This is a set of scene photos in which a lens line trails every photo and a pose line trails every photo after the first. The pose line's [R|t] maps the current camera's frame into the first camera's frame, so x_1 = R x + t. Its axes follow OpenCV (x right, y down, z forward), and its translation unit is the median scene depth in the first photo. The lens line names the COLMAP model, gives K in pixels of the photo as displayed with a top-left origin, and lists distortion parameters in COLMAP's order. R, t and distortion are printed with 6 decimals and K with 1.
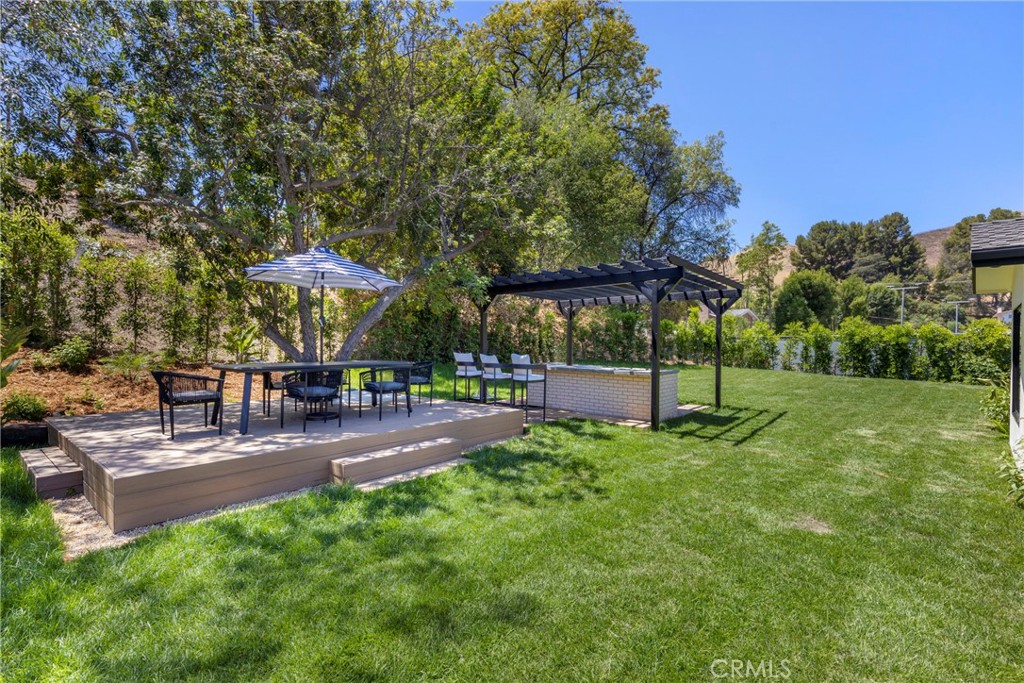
lens RADIAL K [[482.2, 0, 511.1], [0, 482.2, 341.6], [0, 0, 1]] dist [0.005046, 0.000624]
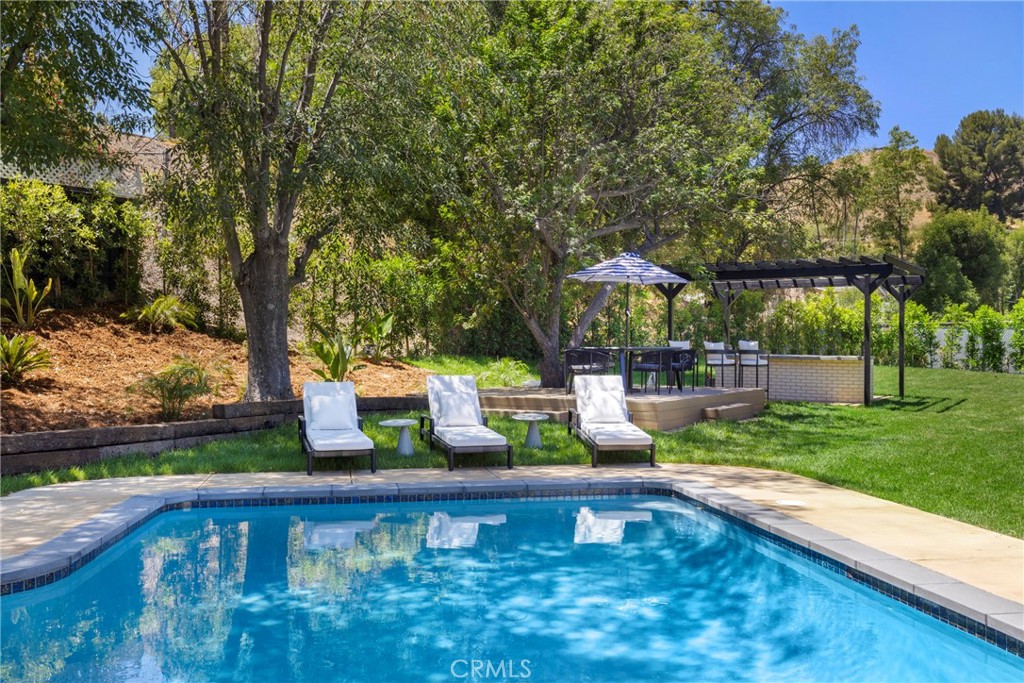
lens RADIAL K [[1051.5, 0, 512.7], [0, 1051.5, 341.5], [0, 0, 1]] dist [0.005246, 0.000000]
pose [[0.987765, -0.008816, 0.155699, -0.274300], [0.008119, 0.999954, 0.005113, 0.003285], [-0.155737, -0.003786, 0.987791, -0.395475]]
